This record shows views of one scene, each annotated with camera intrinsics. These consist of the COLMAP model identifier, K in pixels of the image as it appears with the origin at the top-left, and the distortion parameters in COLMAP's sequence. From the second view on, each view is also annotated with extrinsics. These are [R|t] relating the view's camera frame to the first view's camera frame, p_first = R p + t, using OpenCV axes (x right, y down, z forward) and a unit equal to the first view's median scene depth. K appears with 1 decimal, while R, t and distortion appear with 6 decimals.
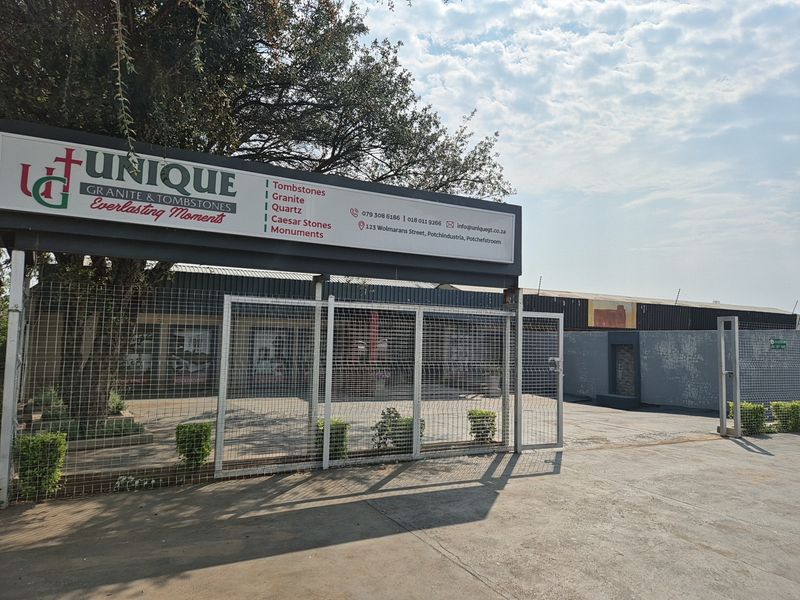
lens RADIAL K [[539.0, 0, 403.8], [0, 539.0, 296.7], [0, 0, 1]] dist [0.063572, -0.058305]
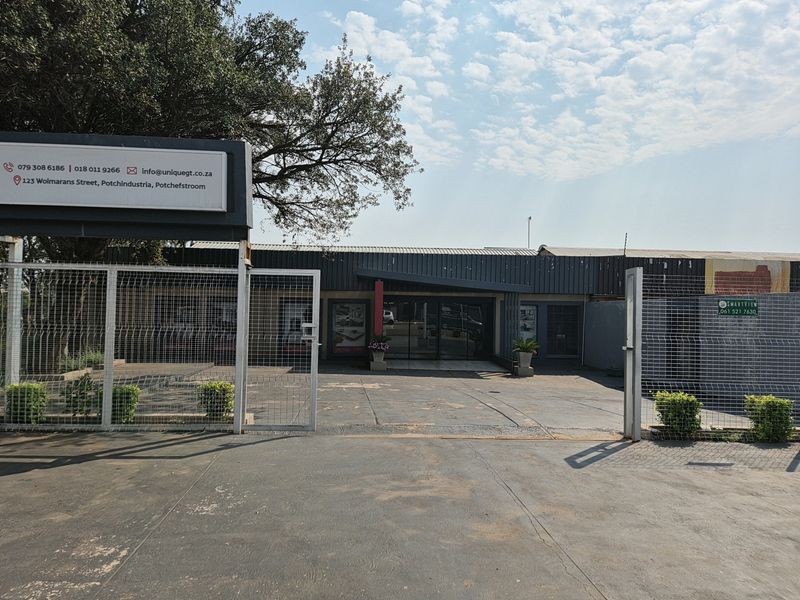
lens RADIAL K [[539.0, 0, 398.5], [0, 539.0, 304.3], [0, 0, 1]] dist [0.063572, -0.058305]
pose [[0.917409, -0.008533, -0.397855, 0.784639], [0.031491, 0.998191, 0.051207, 0.048617], [0.396699, -0.059507, 0.916018, 0.322146]]
